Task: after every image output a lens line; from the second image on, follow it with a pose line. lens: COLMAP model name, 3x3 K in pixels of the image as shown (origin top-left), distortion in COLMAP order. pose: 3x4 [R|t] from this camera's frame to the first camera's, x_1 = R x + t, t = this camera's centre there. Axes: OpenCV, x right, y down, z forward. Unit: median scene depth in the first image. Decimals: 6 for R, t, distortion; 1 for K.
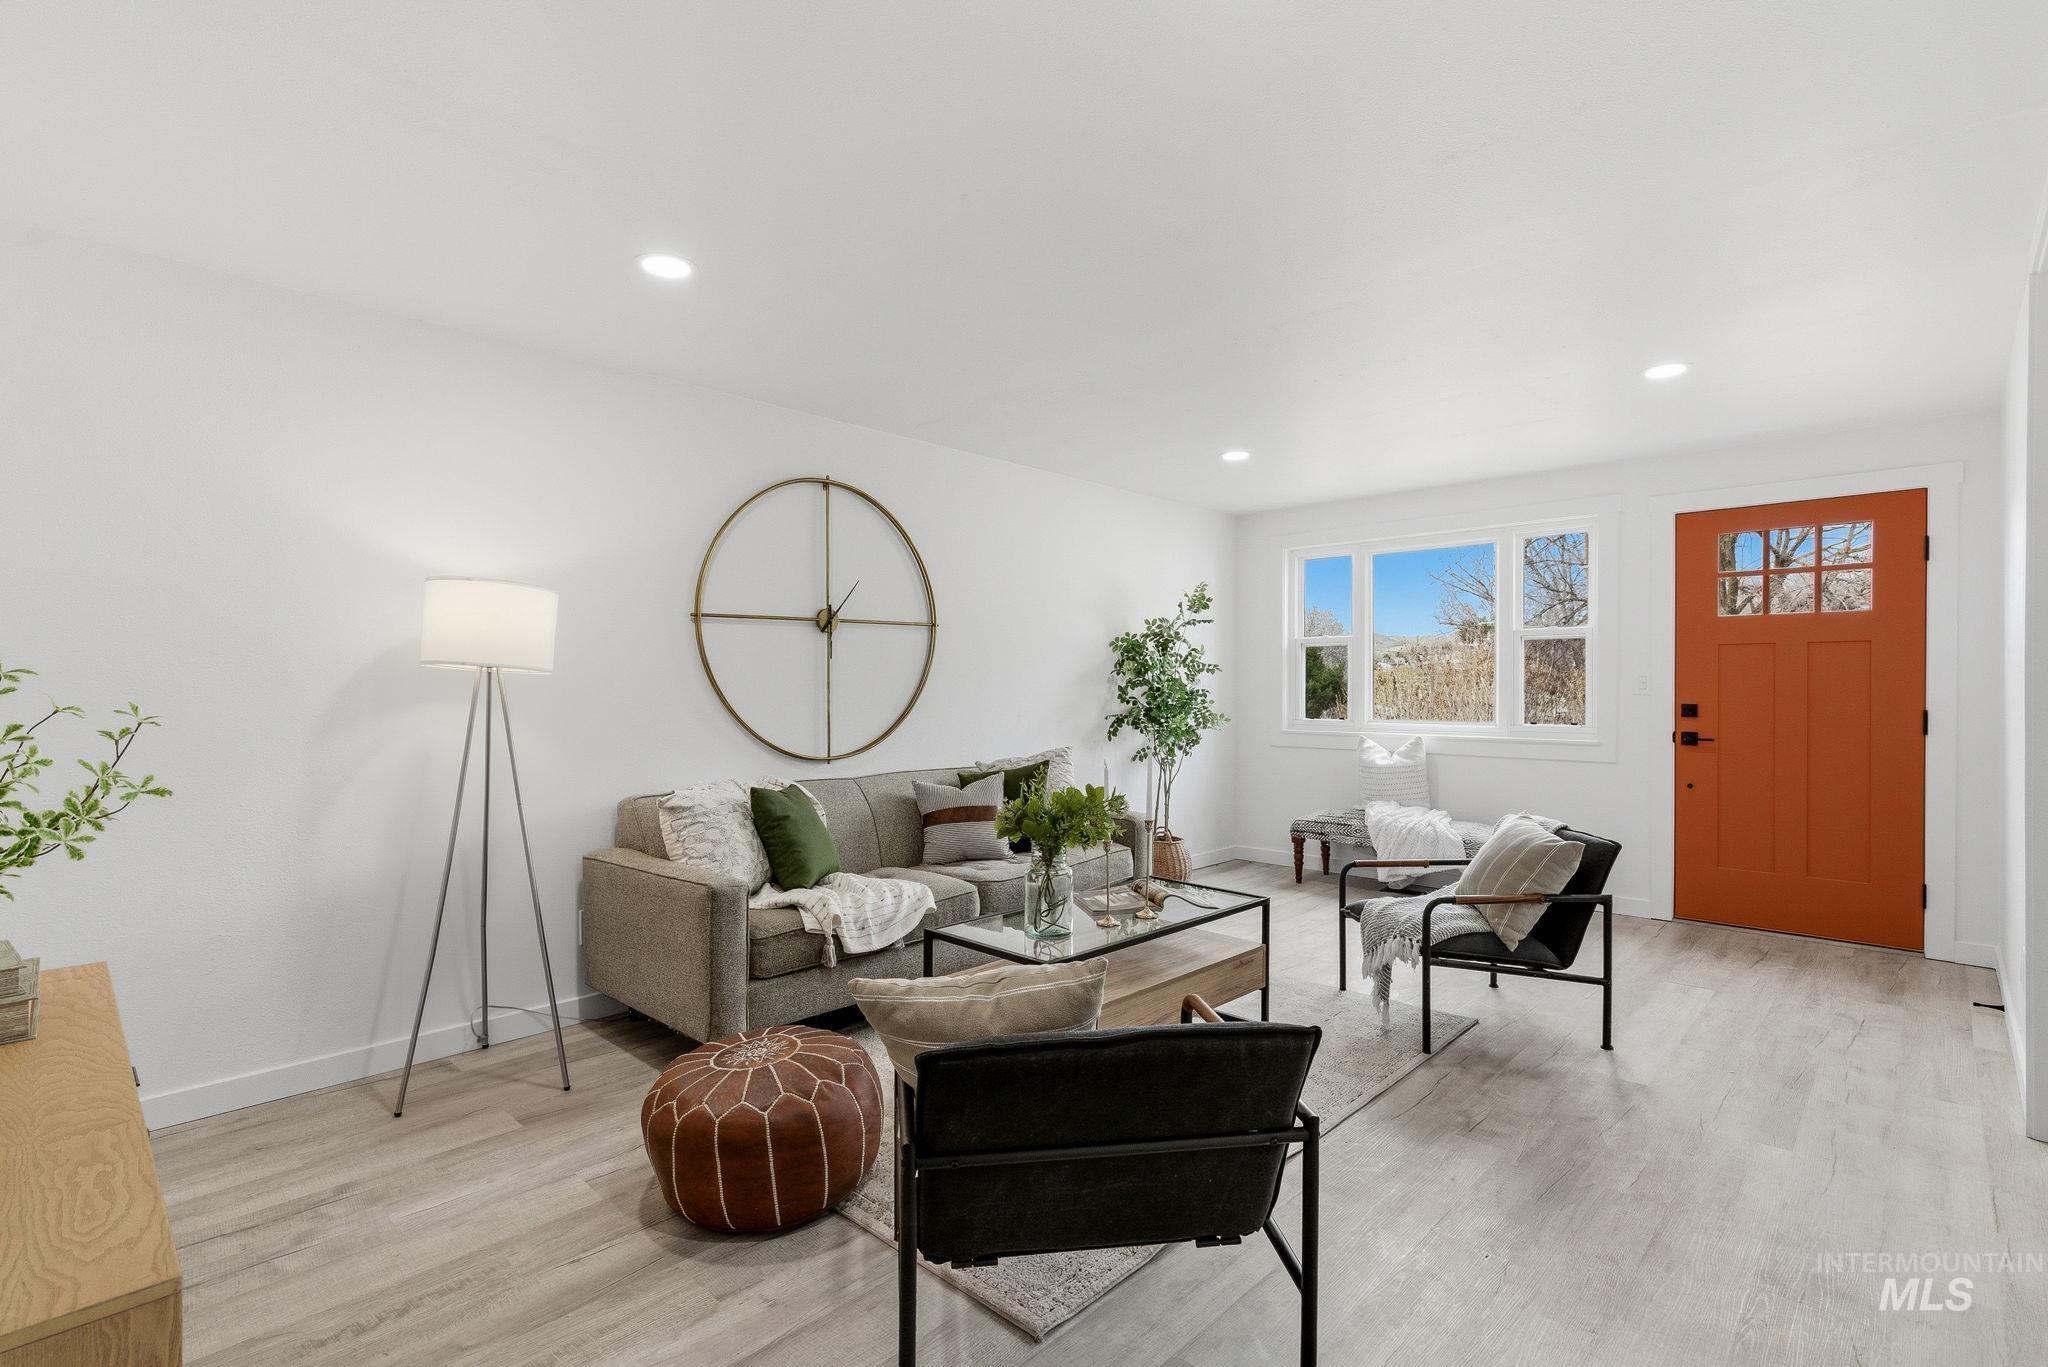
lens RADIAL K [[943.5, 0, 1012.5], [0, 943.5, 686.8], [0, 0, 1]] dist [-0.000503, -0.000314]
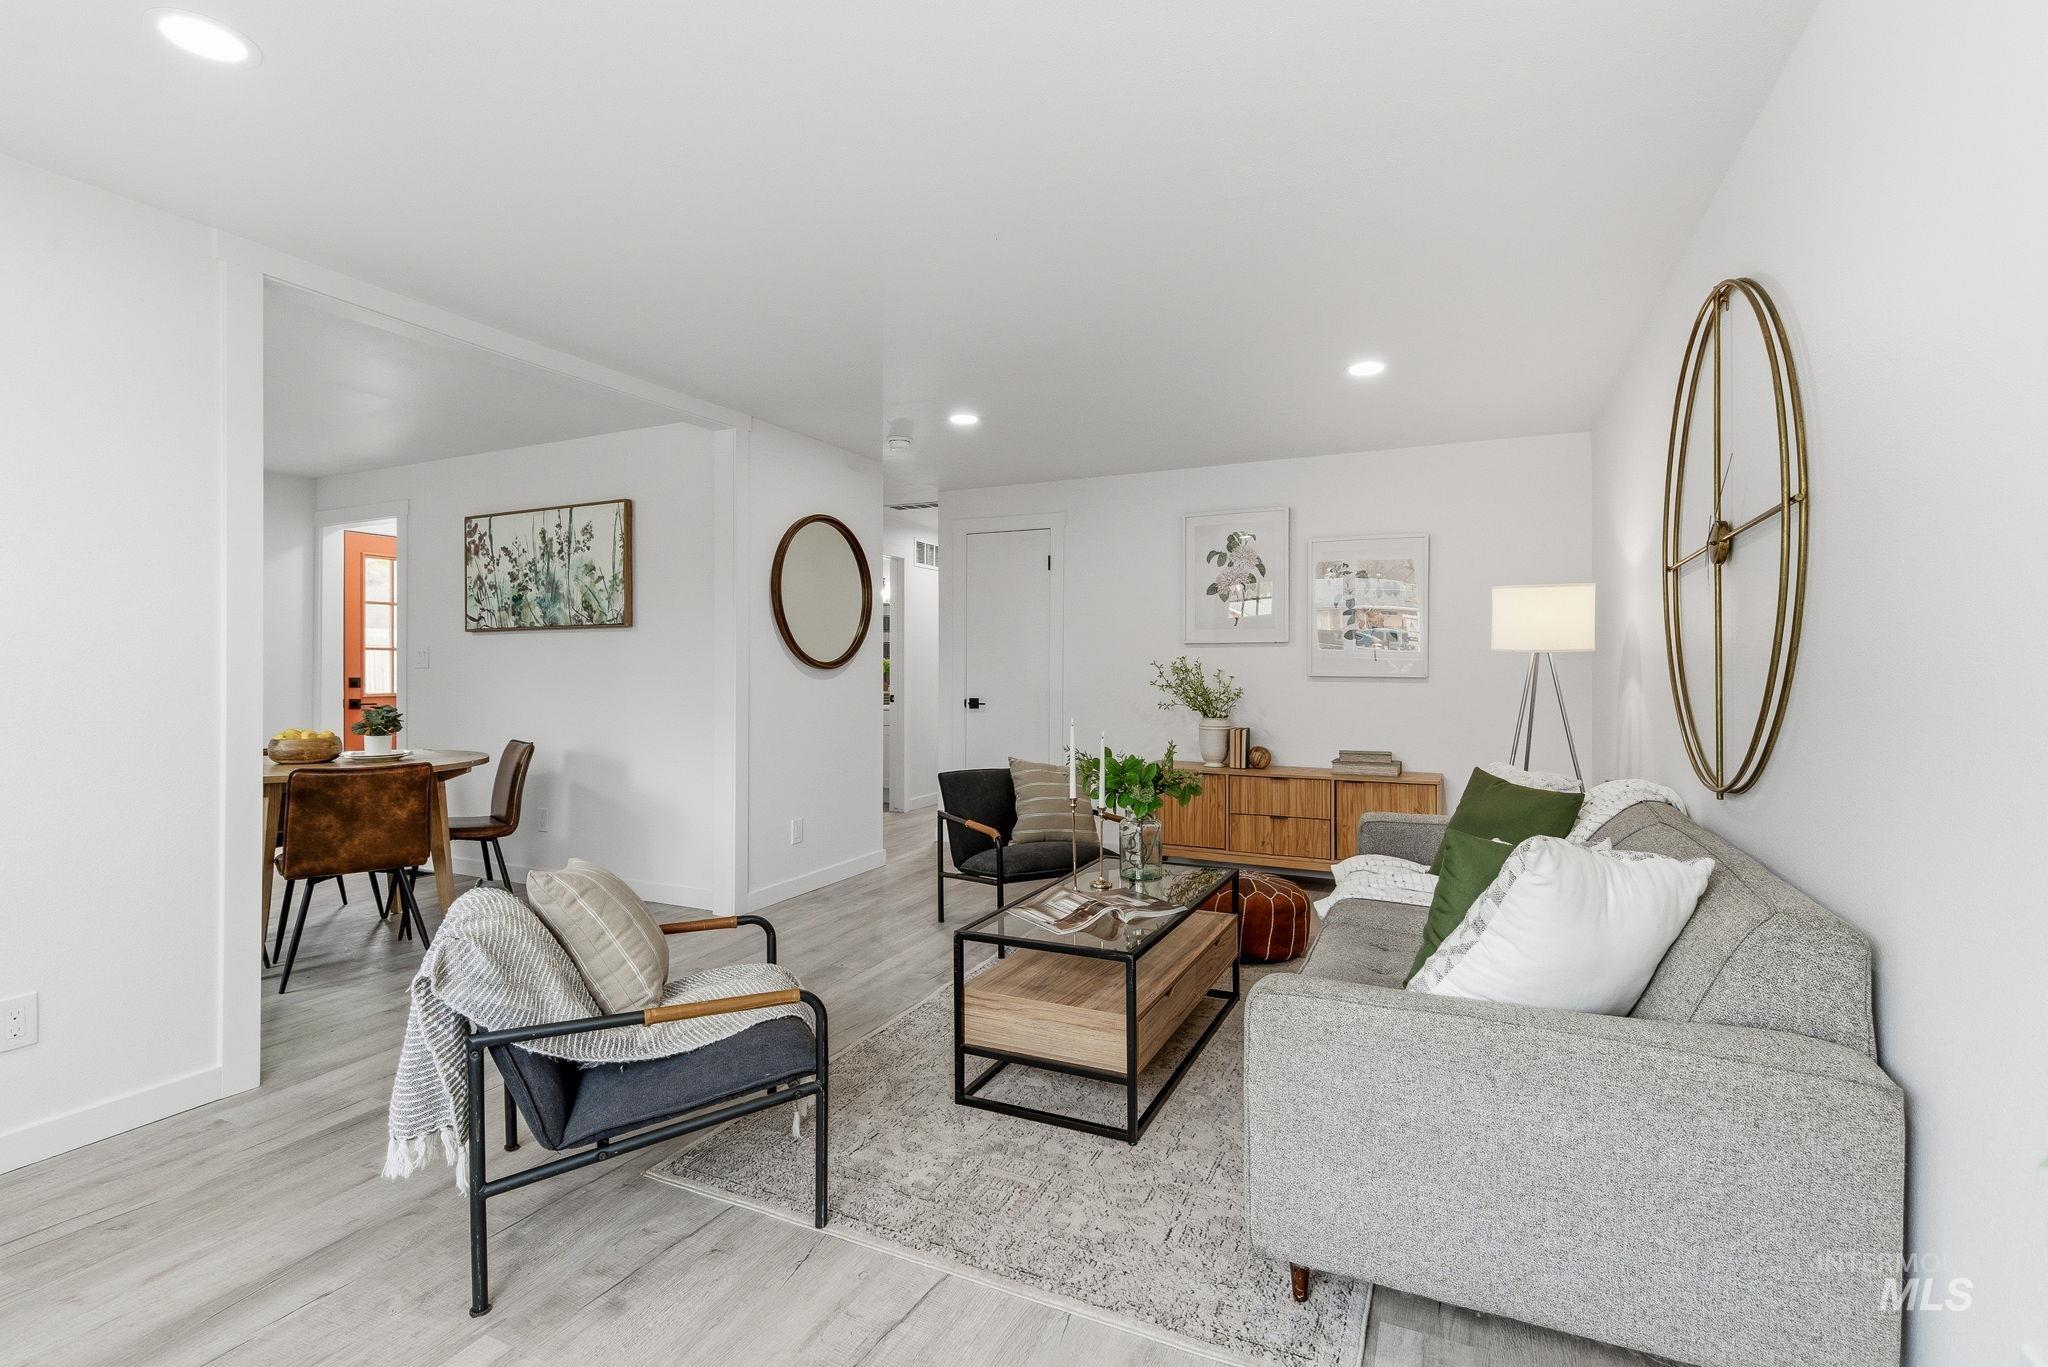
lens RADIAL K [[943.5, 0, 1035.9], [0, 943.5, 669.3], [0, 0, 1]] dist [-0.000503, -0.000314]
pose [[-0.940378, 0.000569, -0.340132, 0.382458], [-0.001026, 0.999989, 0.004508, 0.003015], [0.340131, 0.004588, -0.940367, 1.406496]]
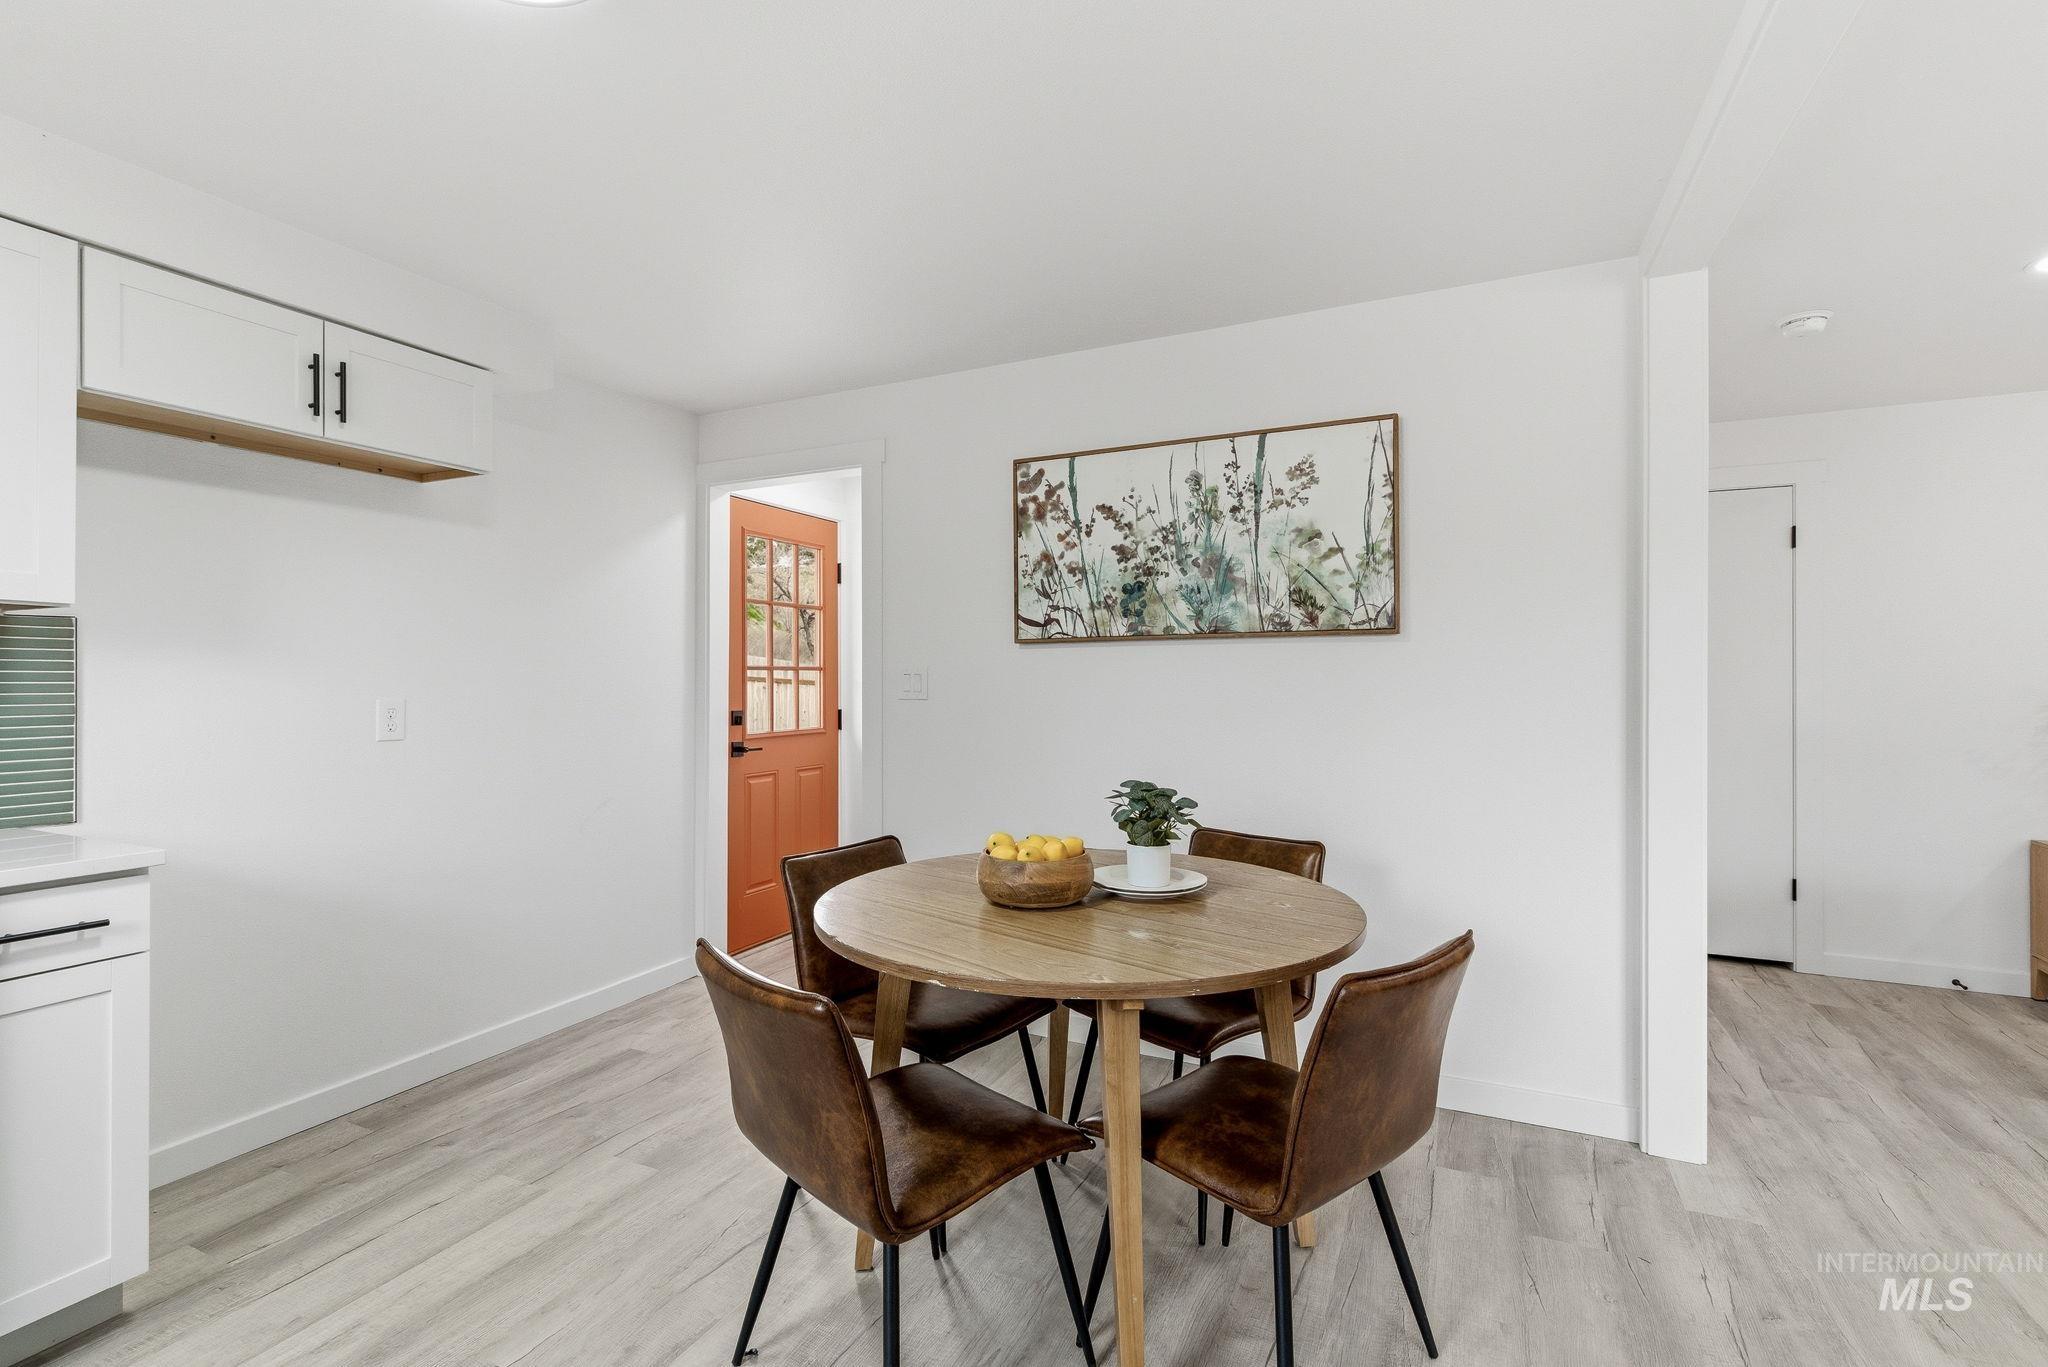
lens RADIAL K [[943.5, 0, 1030.2], [0, 943.5, 676.6], [0, 0, 1]] dist [-0.000503, -0.000314]
pose [[-0.943666, 0.001672, -0.330896, 0.931389], [0.001325, 0.999998, 0.001272, -0.013973], [0.330898, 0.000762, -0.943666, 0.695172]]
